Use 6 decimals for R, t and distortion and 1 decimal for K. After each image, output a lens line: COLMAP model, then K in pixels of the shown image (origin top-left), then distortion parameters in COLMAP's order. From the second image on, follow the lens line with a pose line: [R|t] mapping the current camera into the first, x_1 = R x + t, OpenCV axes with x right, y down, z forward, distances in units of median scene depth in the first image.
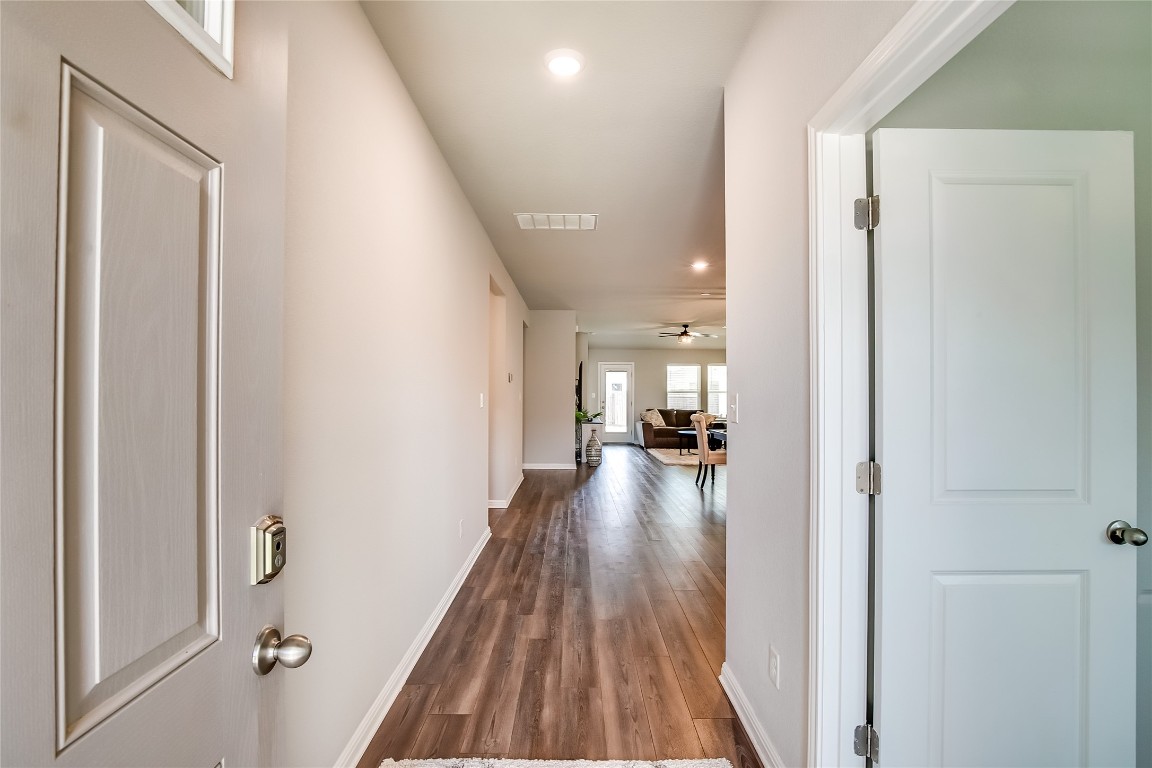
lens RADIAL K [[530.0, 0, 576.0], [0, 530.0, 384.0], [0, 0, 1]] dist [-0.030236, 0.000204]
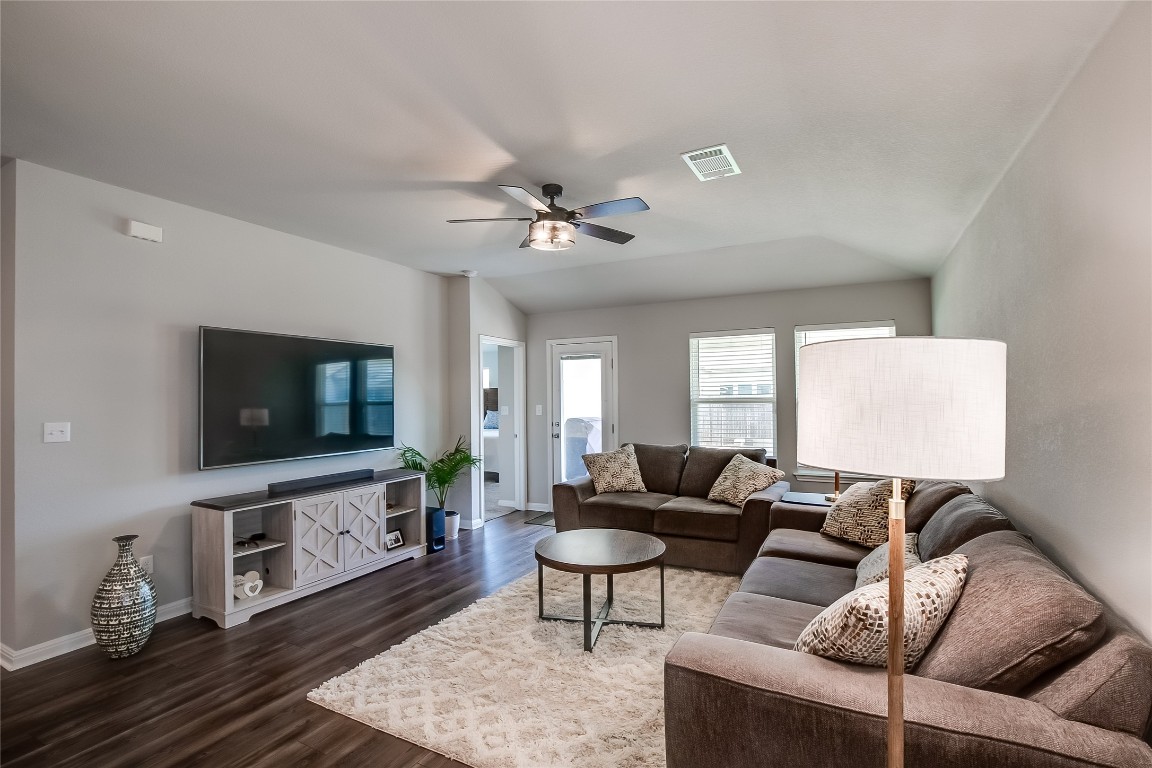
lens RADIAL K [[527.5, 0, 576.0], [0, 527.5, 384.0], [0, 0, 1]] dist [-0.020554, 0.000278]
pose [[0.884798, -0.026028, -0.465248, 0.325536], [0.022257, 0.999660, -0.013596, 0.005467], [0.465443, 0.001675, 0.885076, 0.672119]]
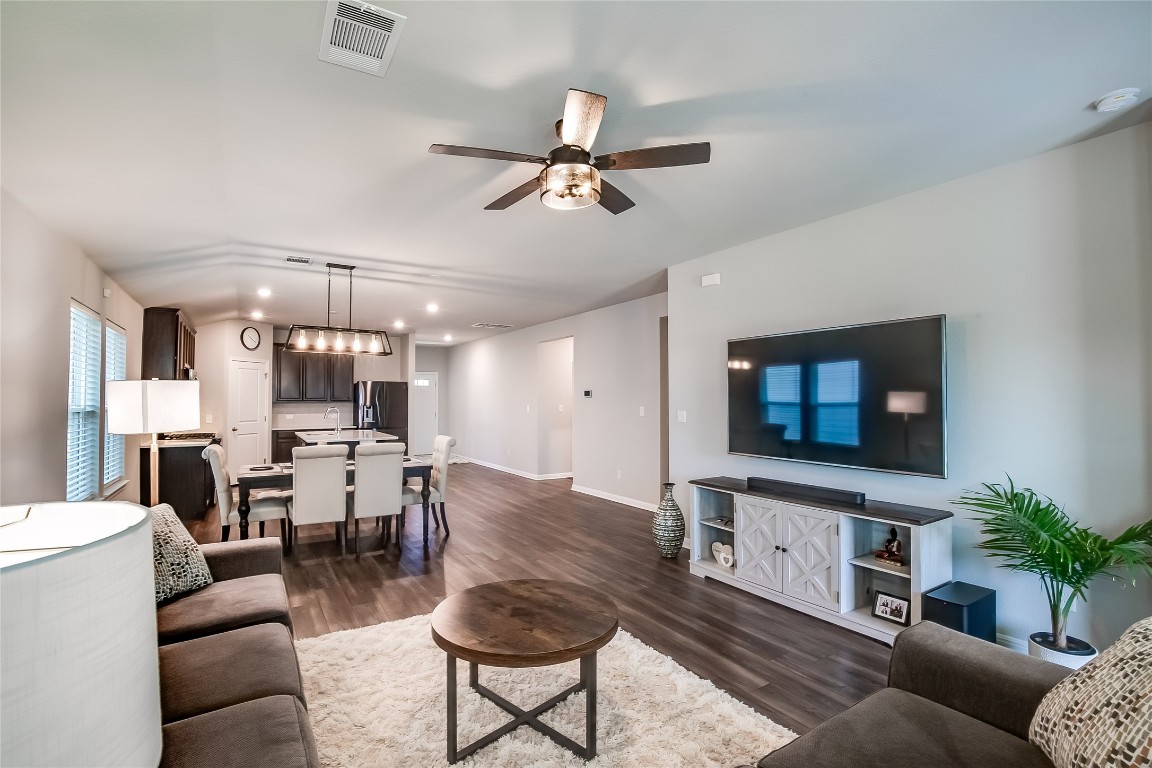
lens RADIAL K [[530.0, 0, 576.0], [0, 530.0, 384.0], [0, 0, 1]] dist [-0.030236, 0.000204]
pose [[-0.847692, -0.017772, -0.530191, 0.296029], [0.006053, 0.999050, -0.043166, 0.010896], [0.530455, -0.039800, -0.846778, 1.087271]]
